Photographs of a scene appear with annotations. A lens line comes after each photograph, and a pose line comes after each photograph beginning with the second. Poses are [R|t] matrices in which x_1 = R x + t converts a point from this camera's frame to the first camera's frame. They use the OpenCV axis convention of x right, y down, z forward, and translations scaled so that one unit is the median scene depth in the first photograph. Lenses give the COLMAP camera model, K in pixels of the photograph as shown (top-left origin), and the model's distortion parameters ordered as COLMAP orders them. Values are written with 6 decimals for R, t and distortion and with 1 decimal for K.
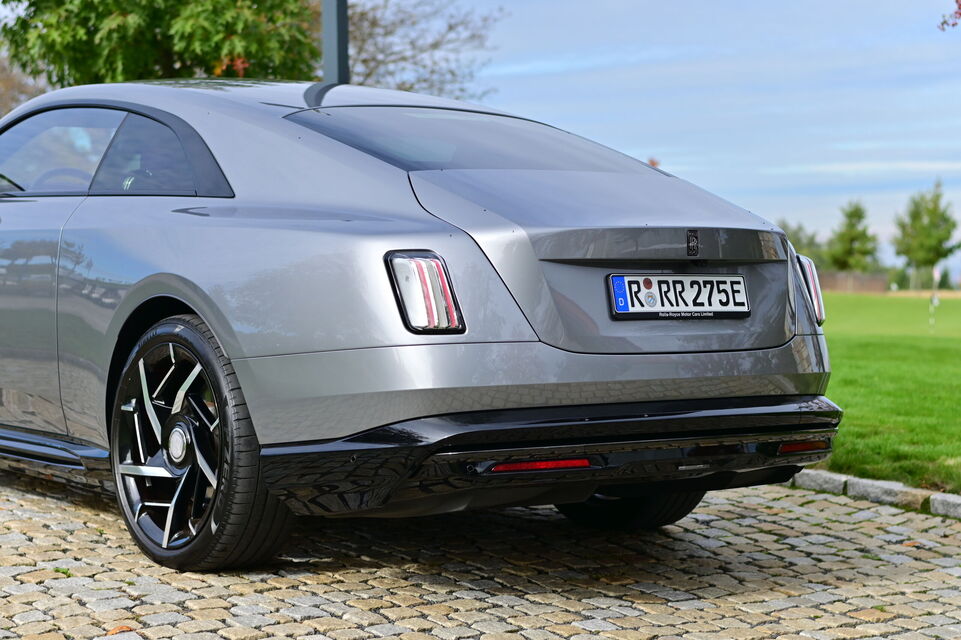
lens RADIAL K [[2148.7, 0, 480.5], [0, 2148.7, 319.2], [0, 0, 1]] dist [-0.008920, 0.000000]
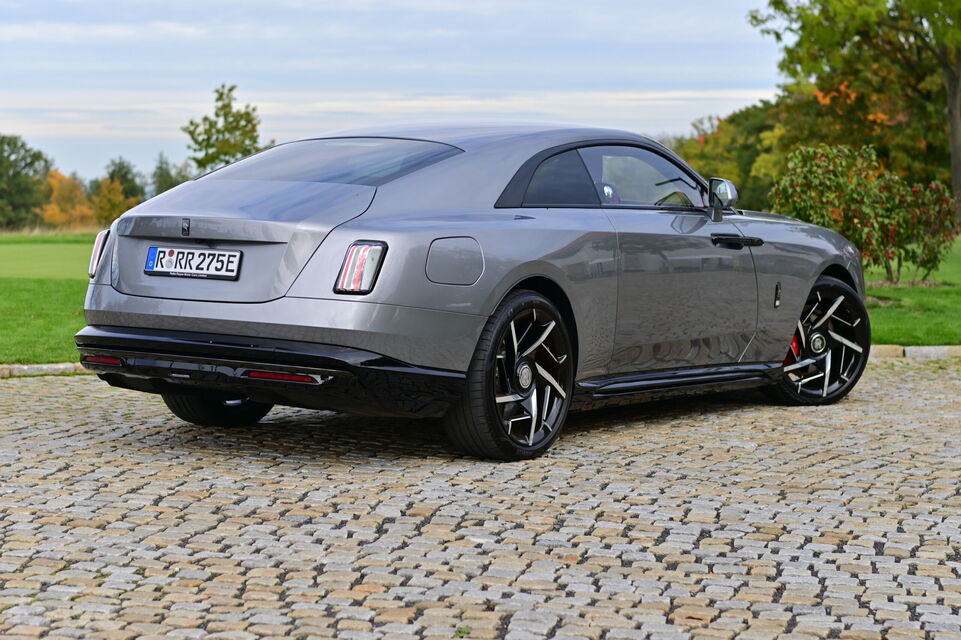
lens RADIAL K [[2148.7, 0, 477.5], [0, 2148.7, 328.2], [0, 0, 1]] dist [-0.008920, 0.000000]
pose [[0.326102, 0.080183, -0.941928, 1.597973], [-0.038118, 0.996701, 0.071649, -0.081264], [0.944566, 0.012540, 0.328082, 0.688280]]
